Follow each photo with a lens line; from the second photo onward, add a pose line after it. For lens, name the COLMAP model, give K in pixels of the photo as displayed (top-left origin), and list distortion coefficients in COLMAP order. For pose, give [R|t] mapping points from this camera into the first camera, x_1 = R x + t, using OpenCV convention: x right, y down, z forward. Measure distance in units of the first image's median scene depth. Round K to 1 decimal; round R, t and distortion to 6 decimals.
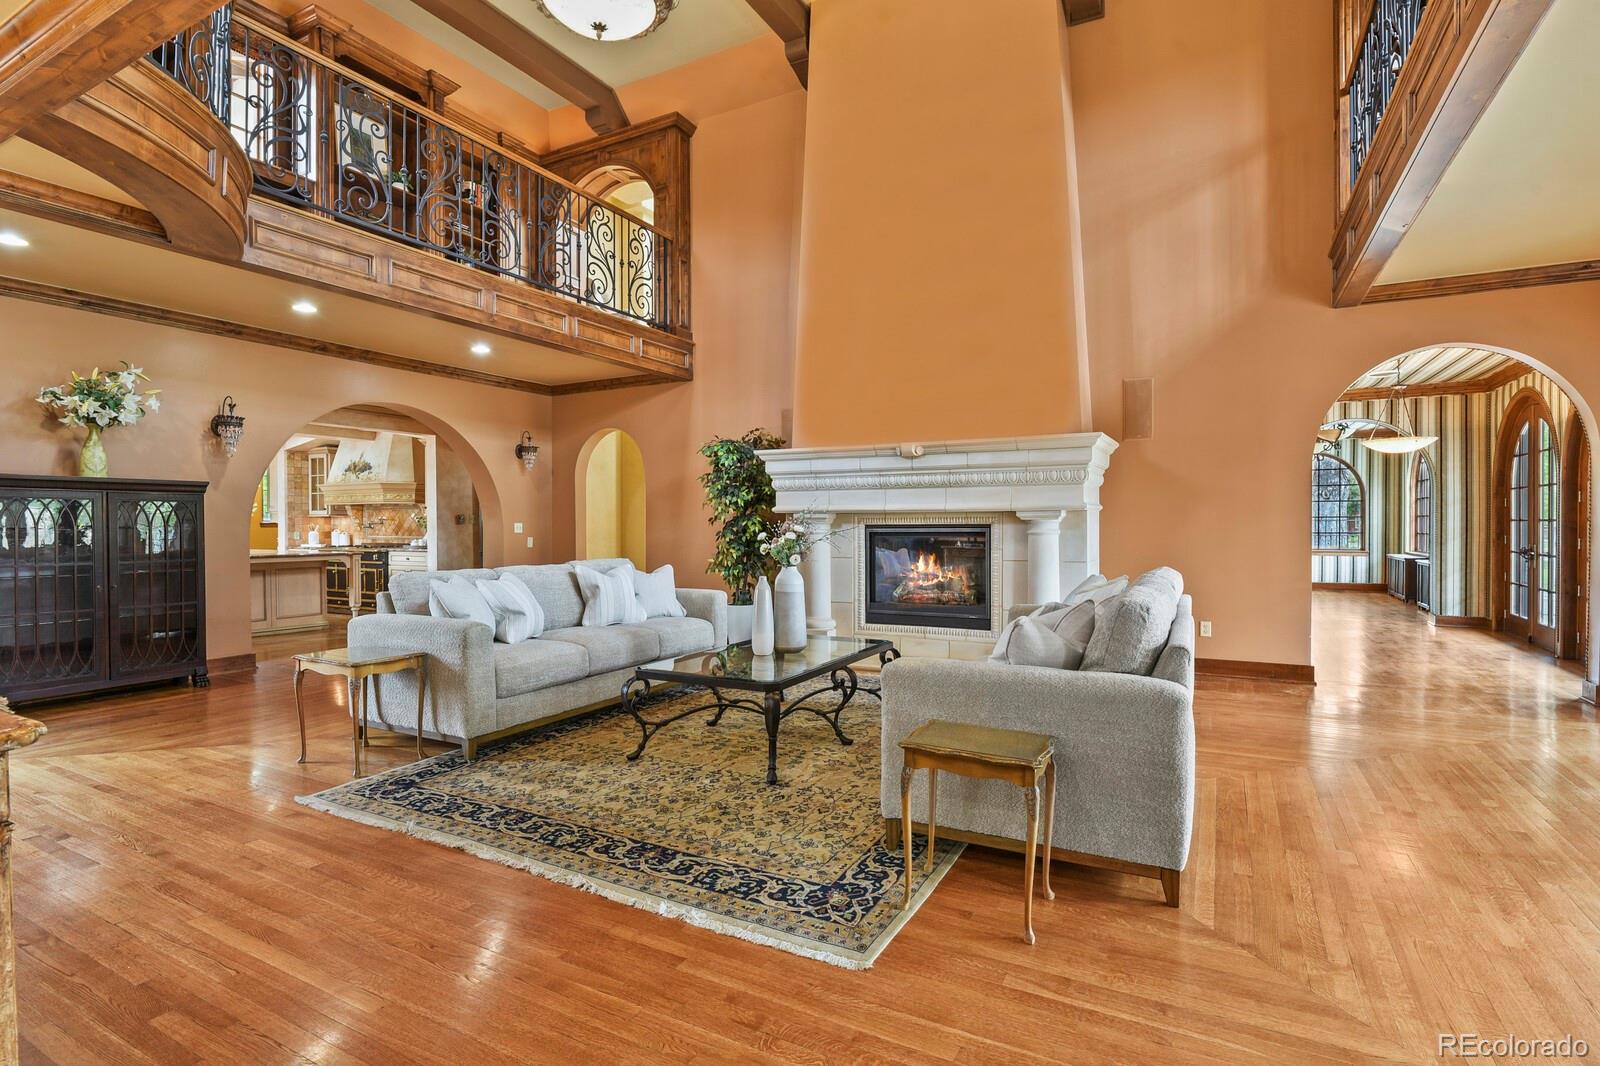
lens RADIAL K [[782.8, 0, 798.9], [0, 782.8, 534.2], [0, 0, 1]] dist [-0.012707, 0.000684]
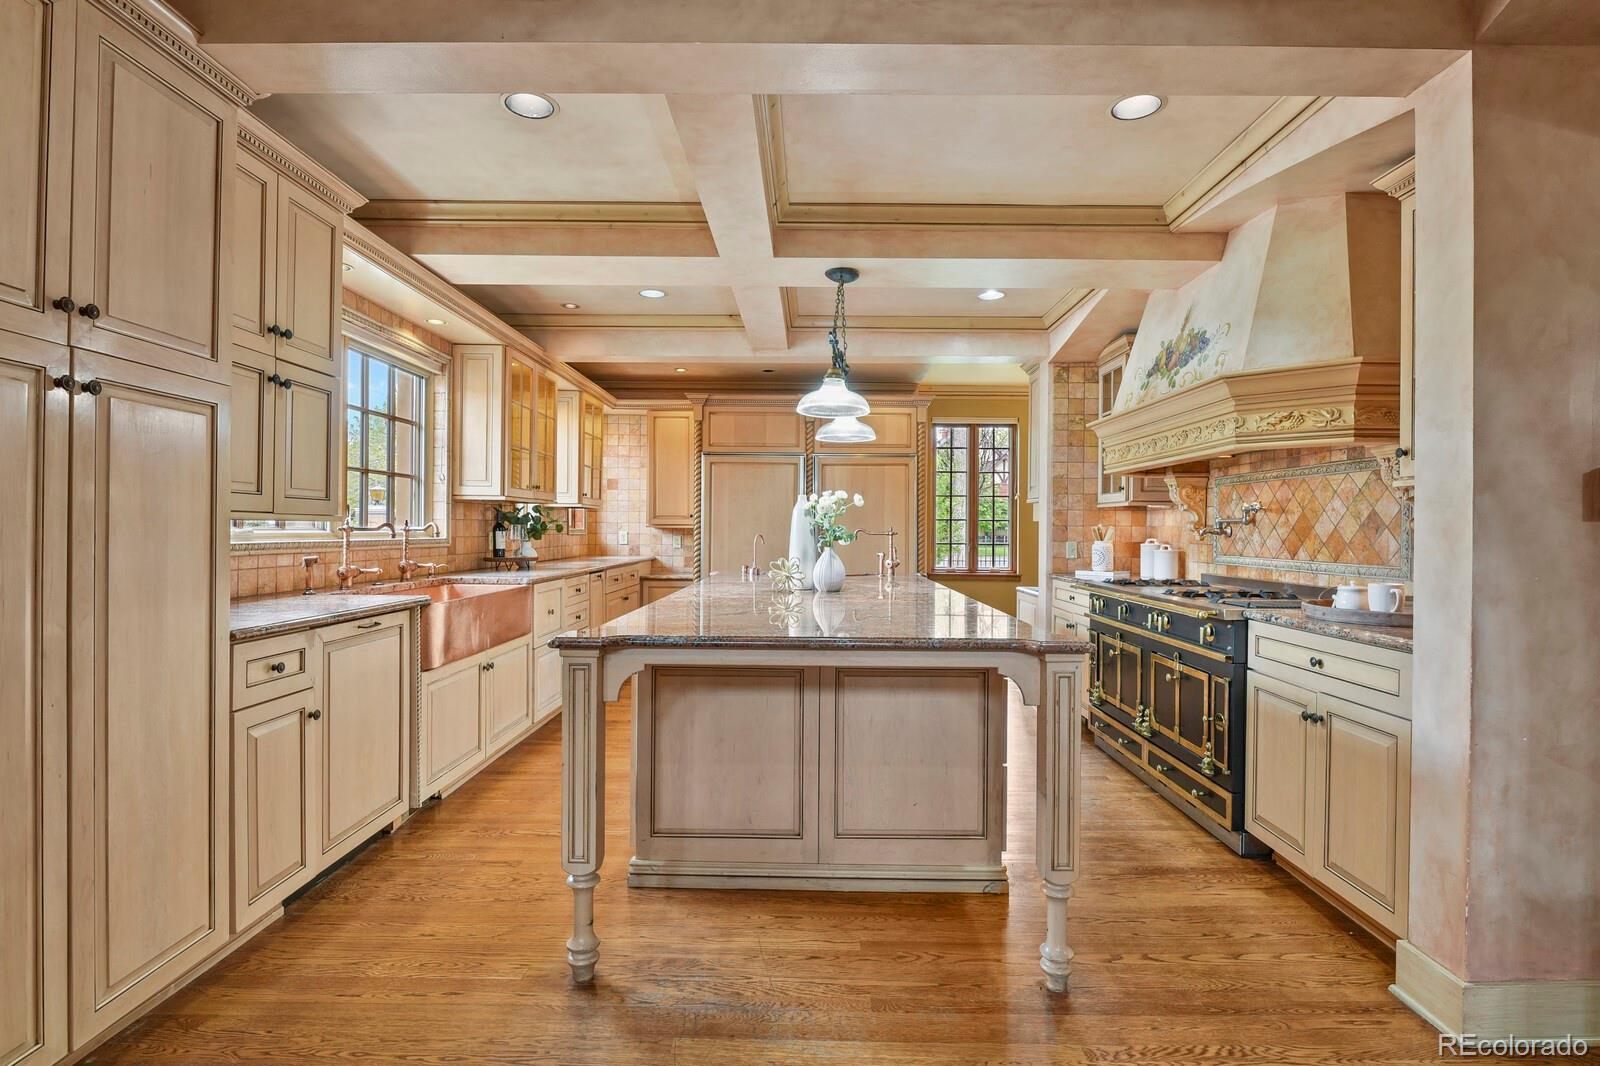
lens RADIAL K [[782.8, 0, 804.2], [0, 782.8, 535.2], [0, 0, 1]] dist [-0.012707, 0.000684]
pose [[0.465149, 0.009448, -0.885182, -0.342698], [-0.016754, 0.999858, 0.001868, -0.005525], [0.885074, 0.013962, 0.465241, 0.705860]]
